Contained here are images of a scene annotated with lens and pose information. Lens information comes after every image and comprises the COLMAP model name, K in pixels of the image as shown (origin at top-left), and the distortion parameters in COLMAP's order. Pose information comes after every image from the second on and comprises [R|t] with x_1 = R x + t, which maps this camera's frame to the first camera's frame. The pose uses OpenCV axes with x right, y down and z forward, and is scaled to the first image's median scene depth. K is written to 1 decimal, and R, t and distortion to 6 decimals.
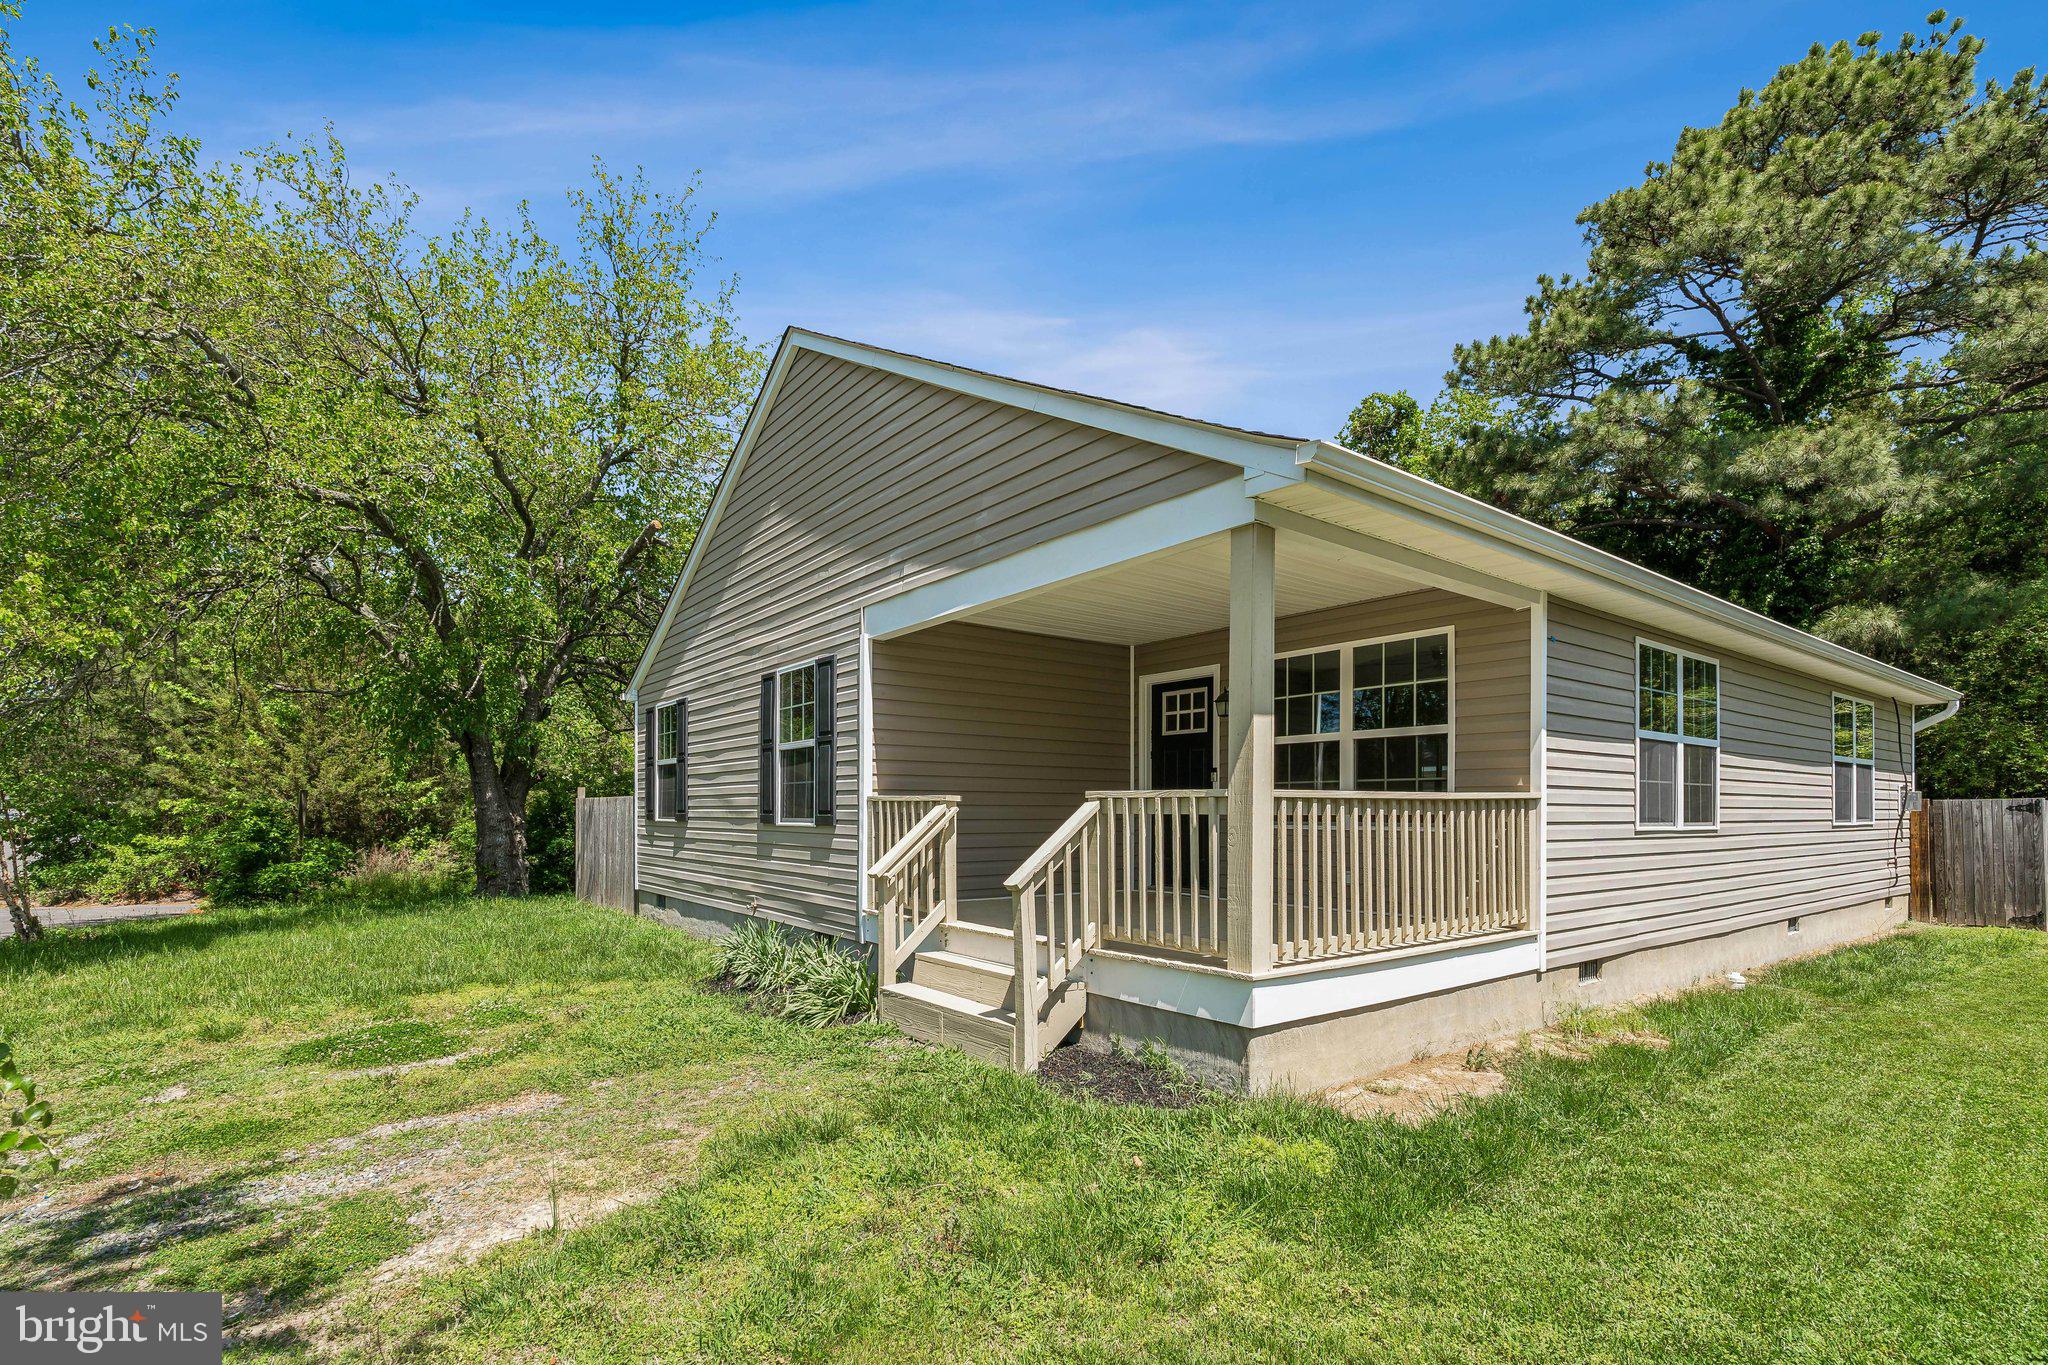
lens RADIAL K [[955.1, 0, 1041.3], [0, 955.1, 800.5], [0, 0, 1]] dist [-0.000665, 0.000300]
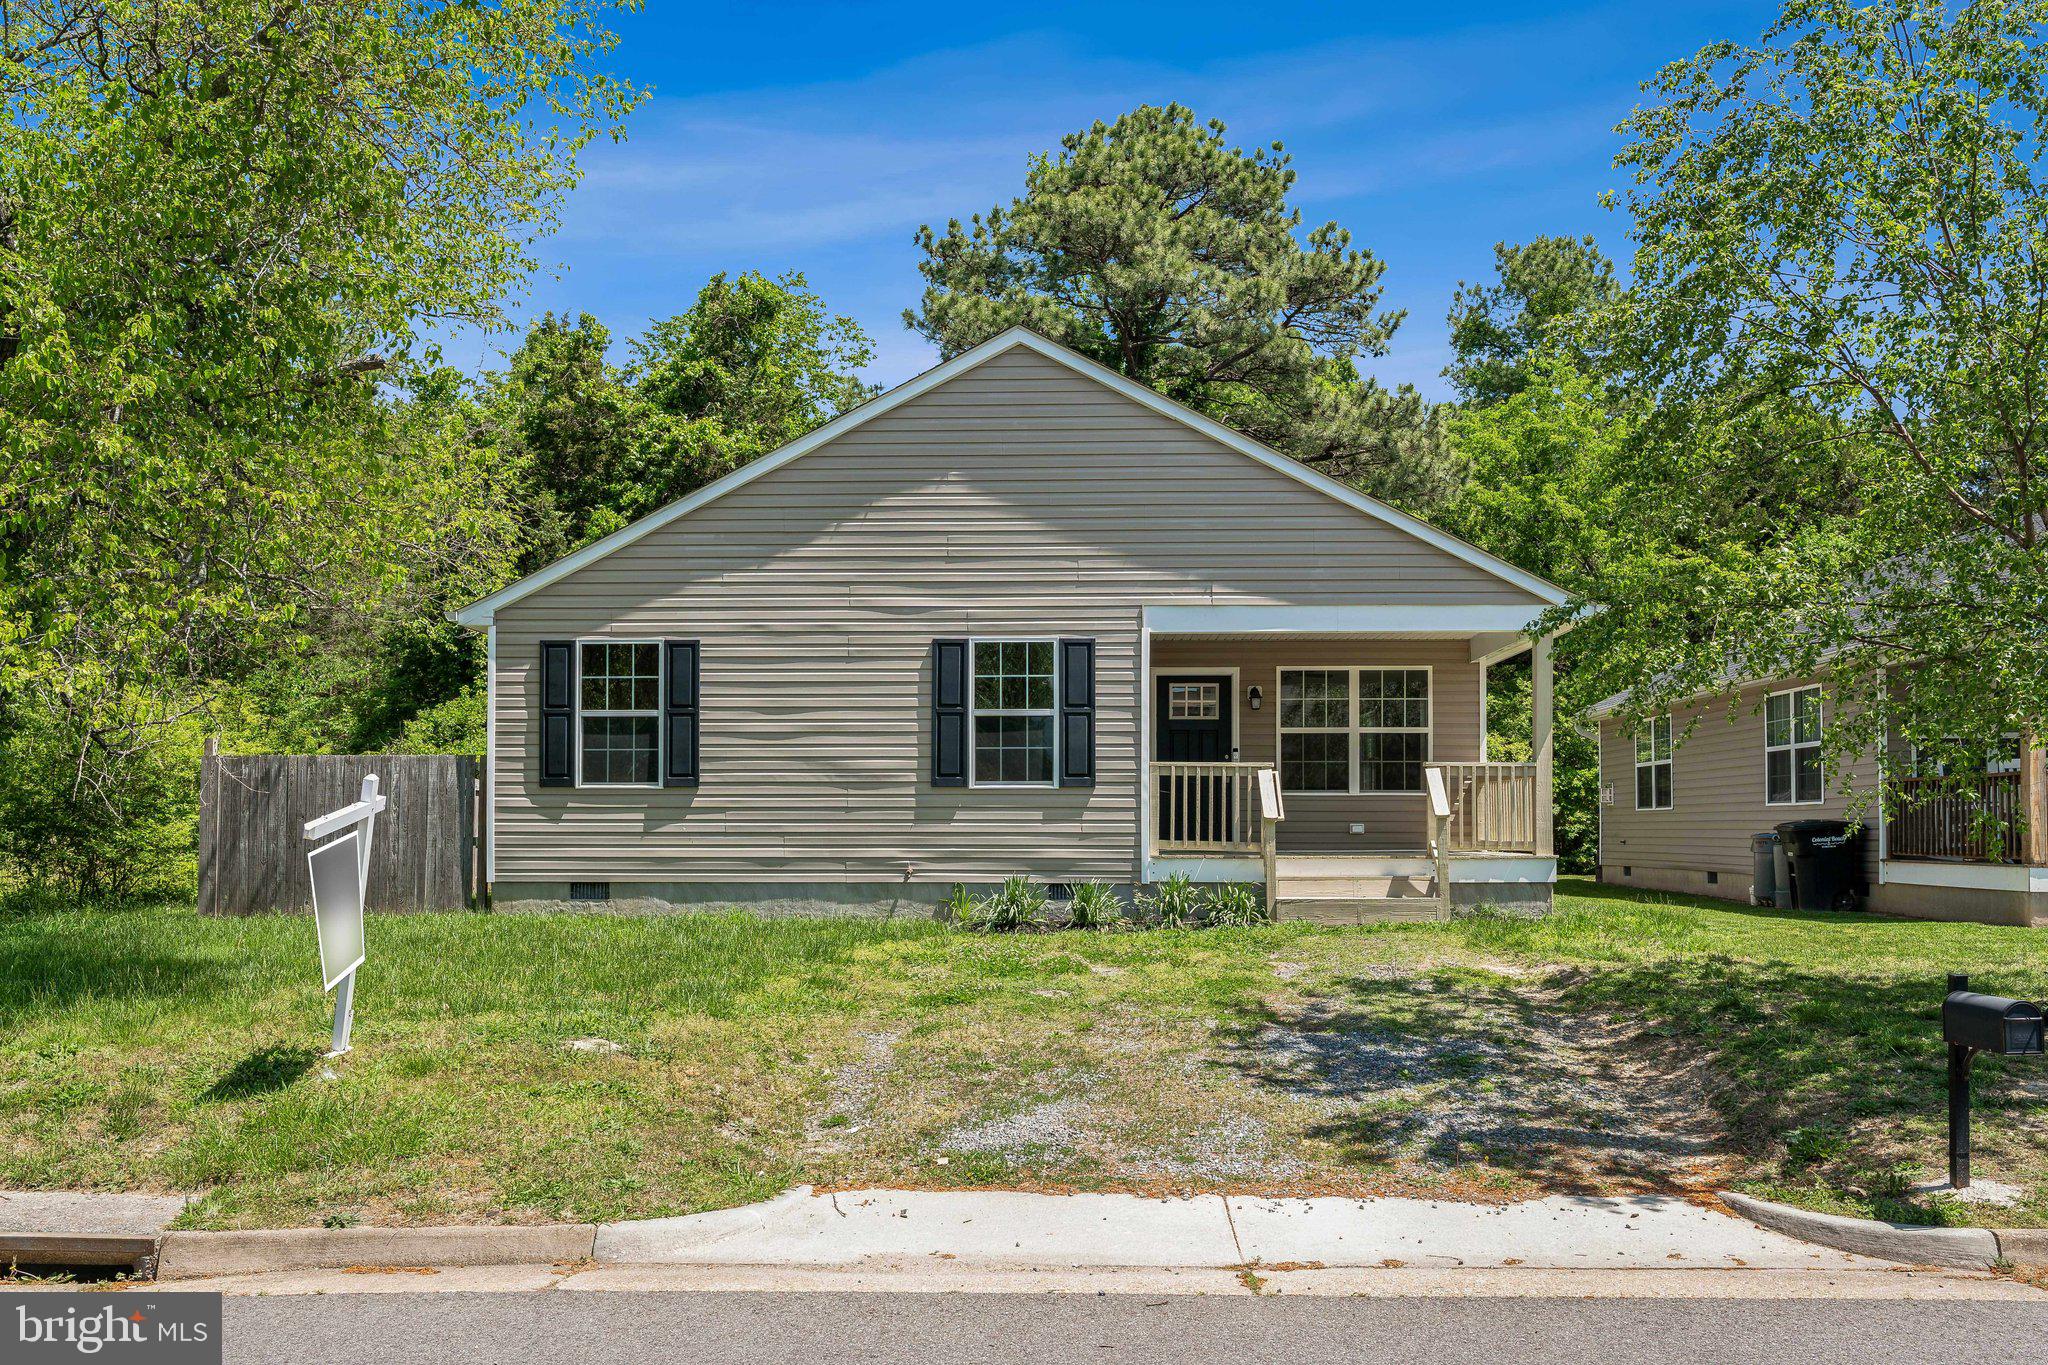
lens RADIAL K [[1623.6, 0, 1048.1], [0, 1623.6, 794.8], [0, 0, 1]] dist [0.007296, 0.000269]
pose [[0.645132, 0.015157, 0.763921, -1.739955], [-0.007890, 0.999882, -0.013176, 0.061510], [-0.764031, 0.002473, 0.645175, -0.217983]]
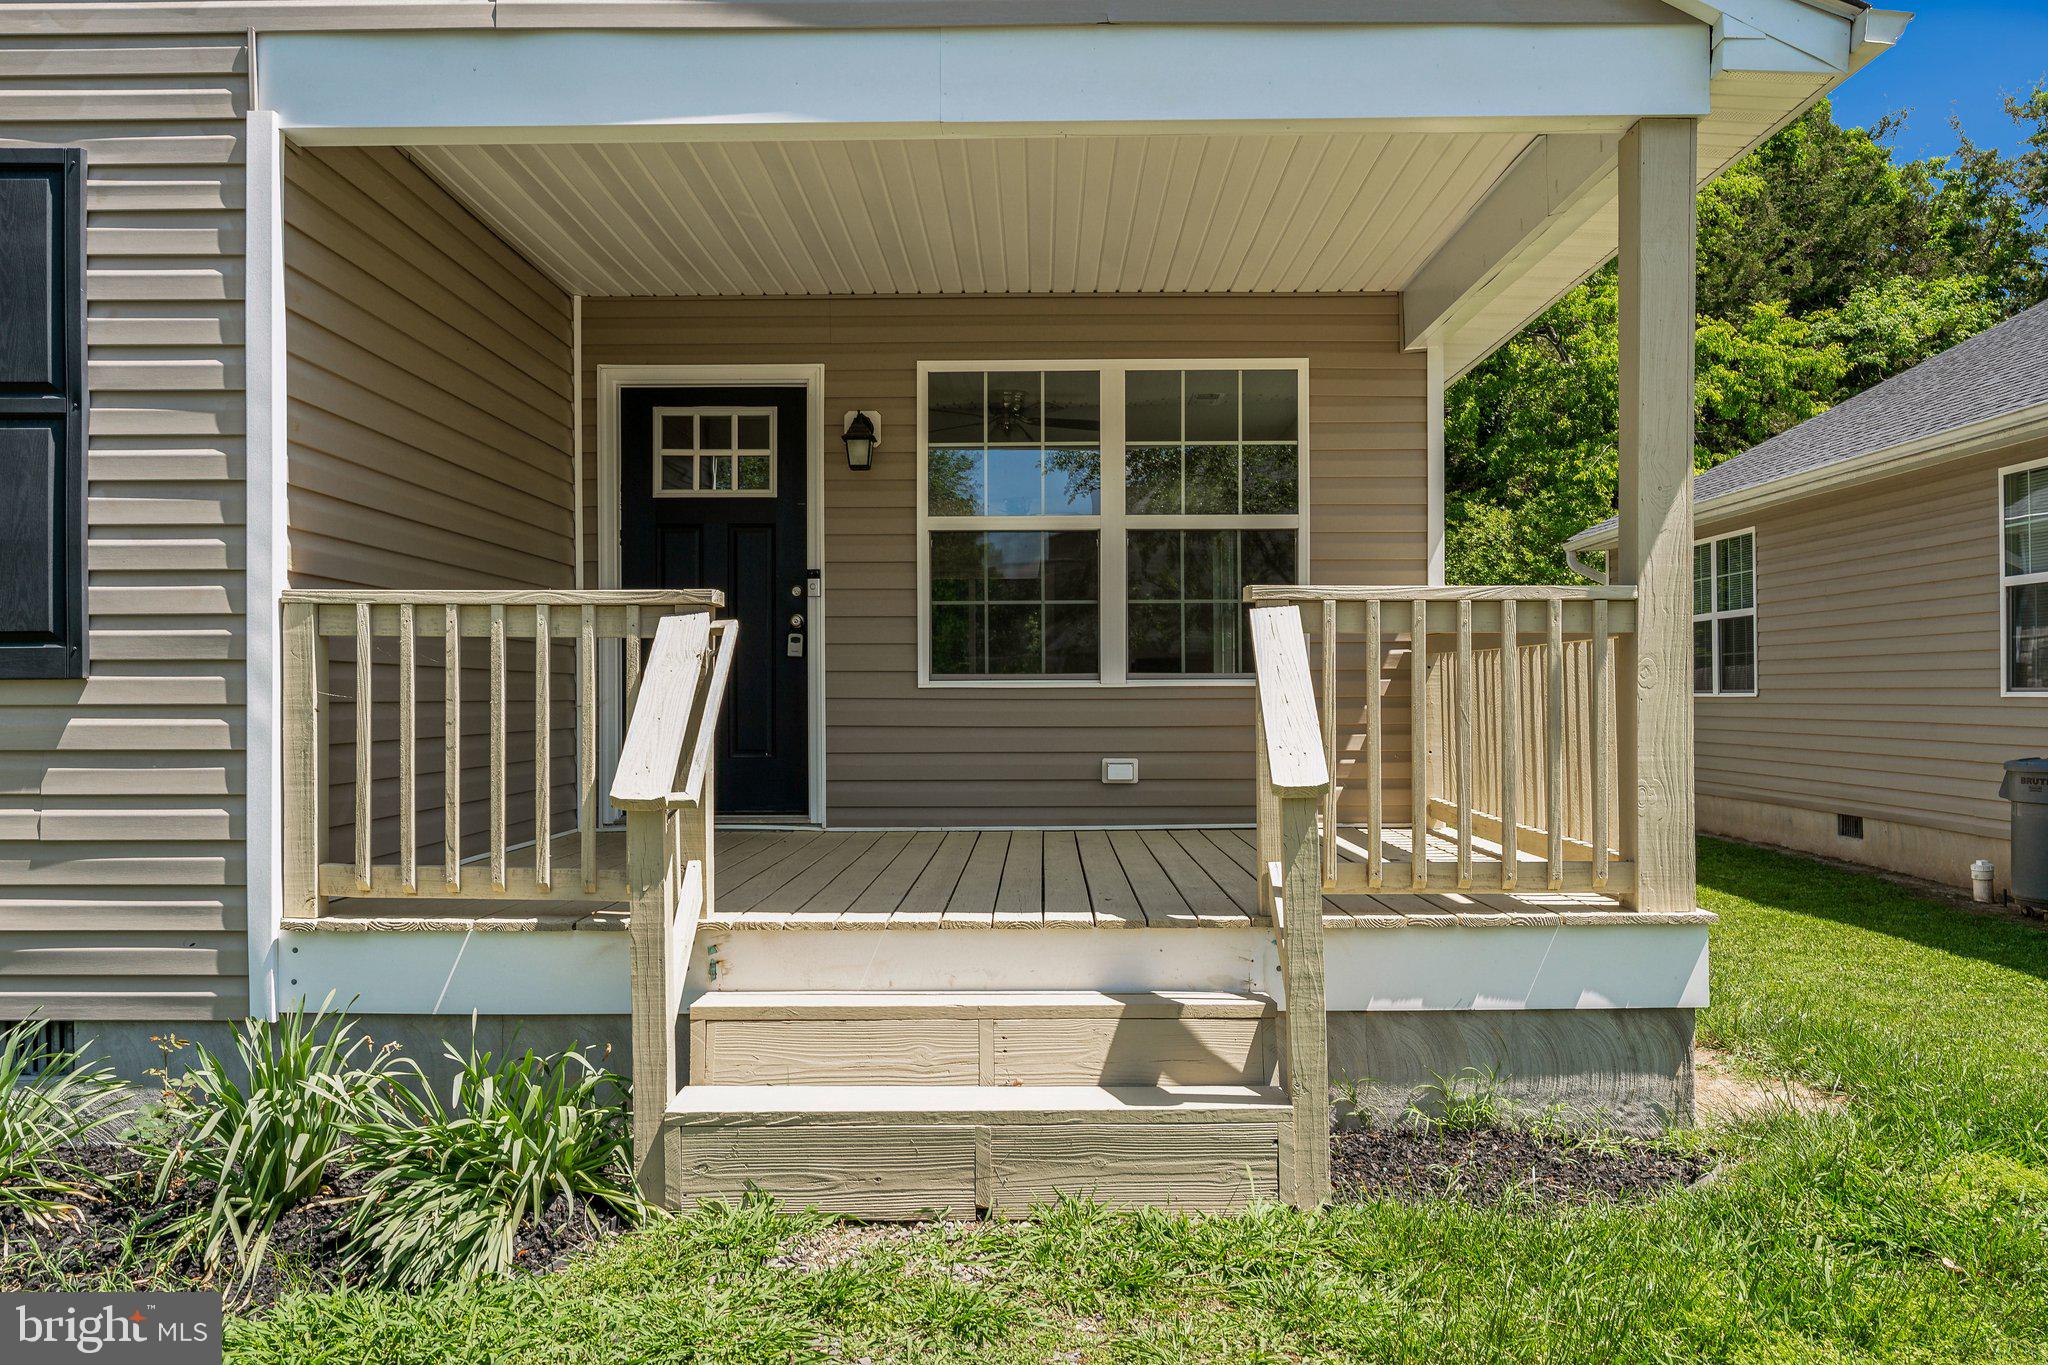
lens RADIAL K [[1623.6, 0, 1025.5], [0, 1623.6, 684.9], [0, 0, 1]] dist [0.007296, 0.000269]
pose [[0.622814, 0.000412, 0.782370, -0.446958], [-0.003565, 0.999991, 0.002311, 0.025864], [-0.782362, -0.004229, 0.622809, 0.404975]]
